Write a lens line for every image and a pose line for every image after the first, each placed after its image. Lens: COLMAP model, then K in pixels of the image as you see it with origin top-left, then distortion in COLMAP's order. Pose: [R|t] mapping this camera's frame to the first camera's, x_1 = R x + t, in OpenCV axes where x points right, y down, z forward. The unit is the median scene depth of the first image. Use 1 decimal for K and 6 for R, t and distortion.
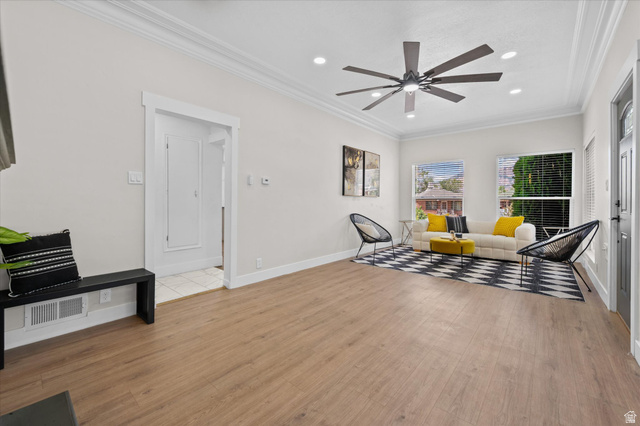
lens RADIAL K [[263.2, 0, 319.2], [0, 263.2, 203.0], [0, 0, 1]] dist [-0.001320, -0.000177]
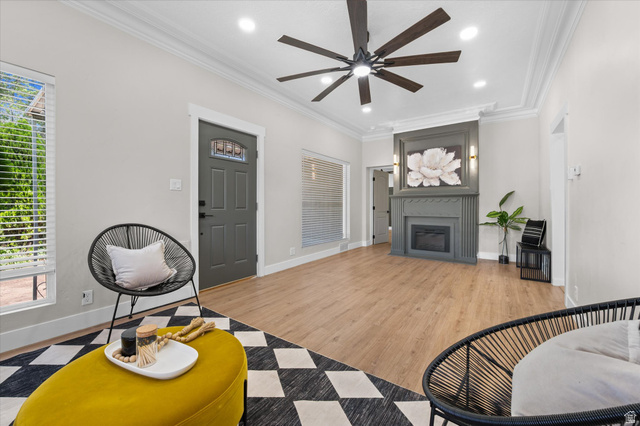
lens RADIAL K [[263.2, 0, 319.2], [0, 263.2, 203.0], [0, 0, 1]] dist [-0.001320, -0.000177]
pose [[-0.993507, -0.004417, -0.113686, 0.583858], [-0.004009, 0.999985, -0.003819, 0.002333], [0.113701, -0.003338, -0.993509, 1.842245]]
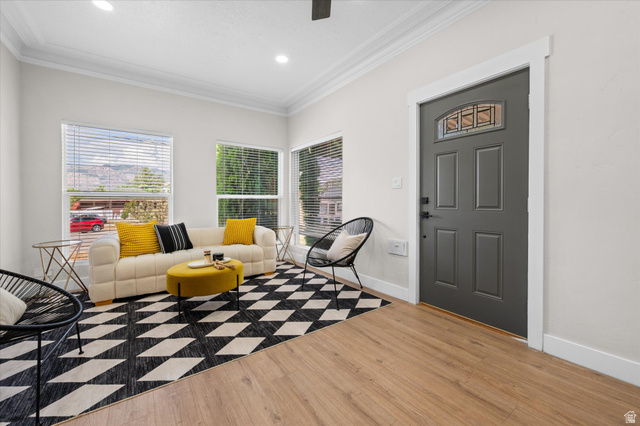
lens RADIAL K [[263.2, 0, 319.2], [0, 263.2, 203.0], [0, 0, 1]] dist [-0.001320, -0.000177]
pose [[0.239611, -0.006519, 0.970847, 0.011049], [0.006719, 0.999965, 0.005056, 0.002327], [-0.970846, 0.005311, 0.239646, 0.925191]]
